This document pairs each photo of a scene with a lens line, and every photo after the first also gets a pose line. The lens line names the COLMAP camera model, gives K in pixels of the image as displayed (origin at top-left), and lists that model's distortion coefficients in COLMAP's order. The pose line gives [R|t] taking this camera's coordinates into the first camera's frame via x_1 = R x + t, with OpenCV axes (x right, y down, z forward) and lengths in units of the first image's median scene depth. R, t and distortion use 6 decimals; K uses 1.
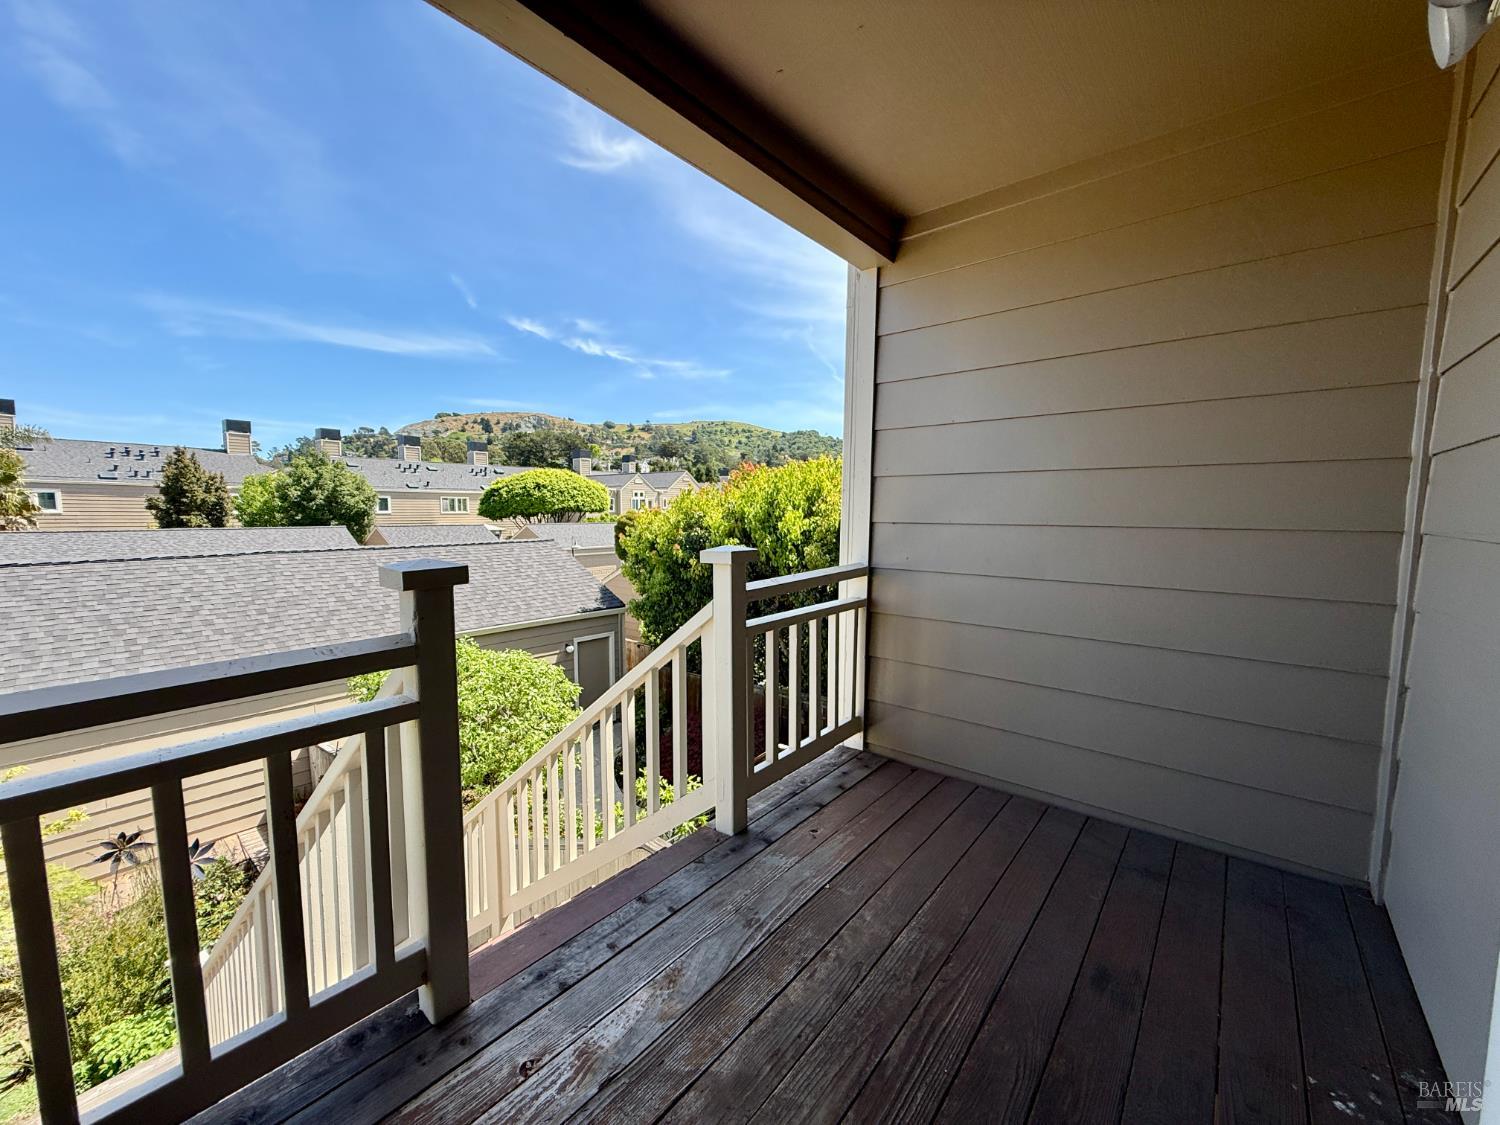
lens RADIAL K [[599.1, 0, 749.4], [0, 599.1, 557.5], [0, 0, 1]] dist [-0.001045, -0.000342]
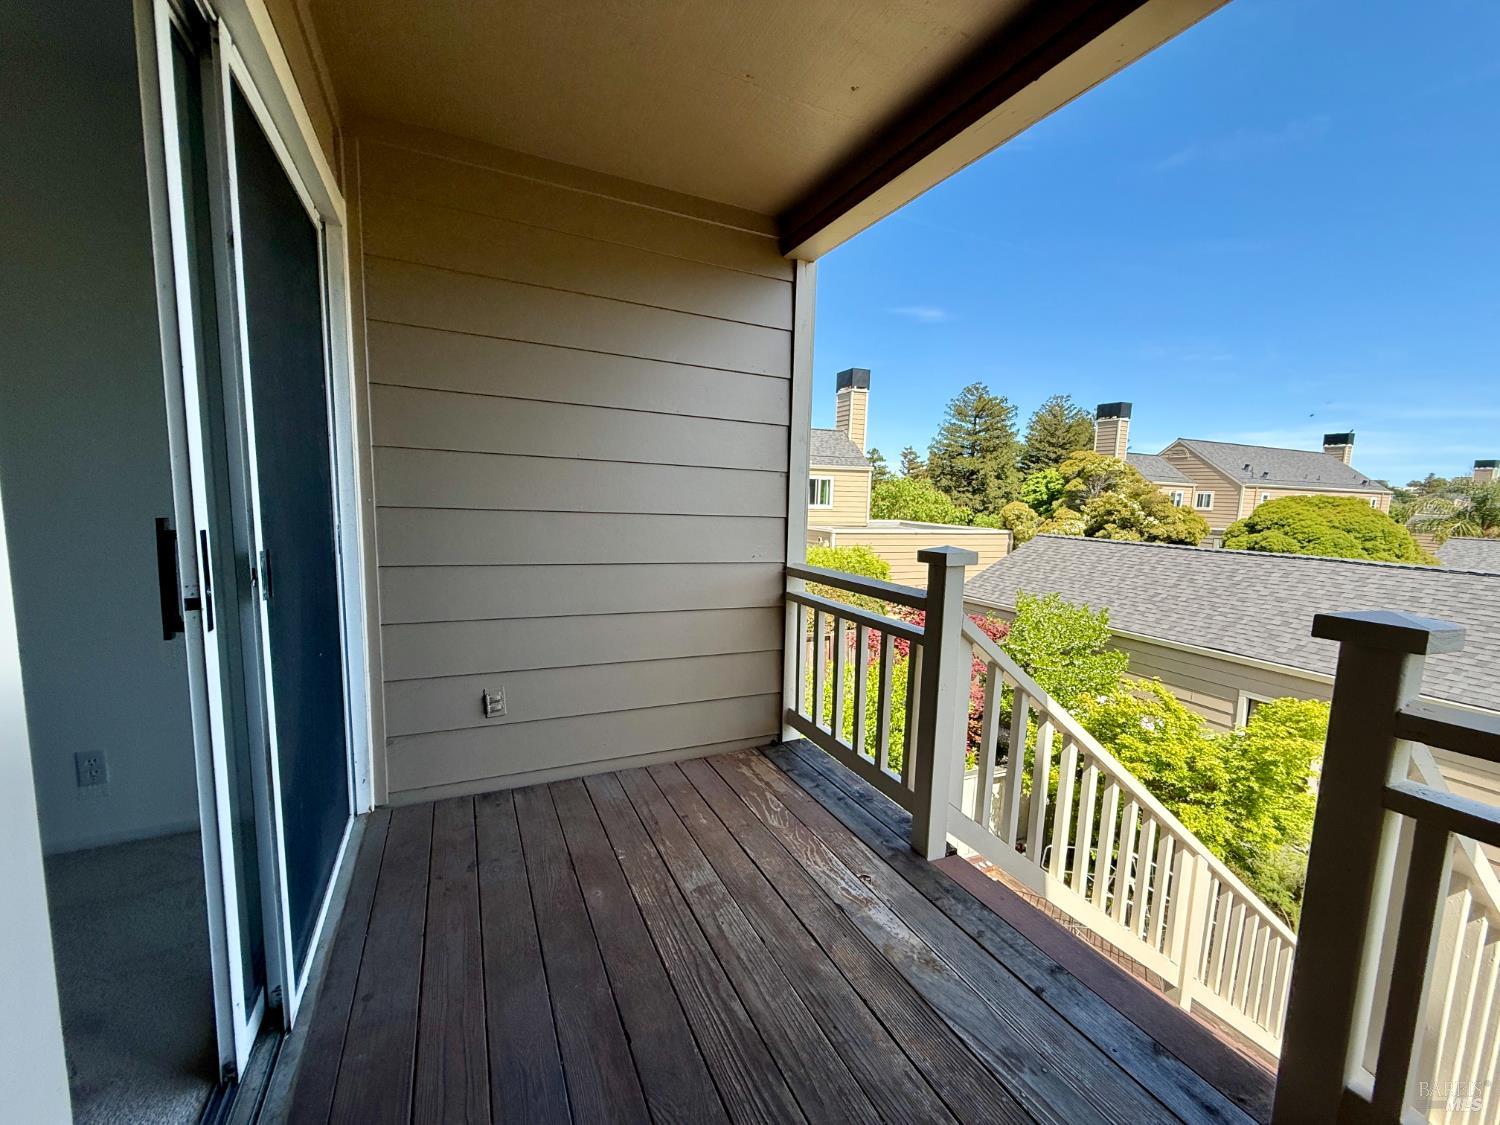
lens RADIAL K [[599.1, 0, 746.1], [0, 599.1, 569.1], [0, 0, 1]] dist [-0.001045, -0.000342]
pose [[-0.420772, 0.096317, -0.902039, 1.022127], [-0.107627, 0.982025, 0.155062, -0.118758], [0.900760, 0.162329, -0.402842, 1.174173]]
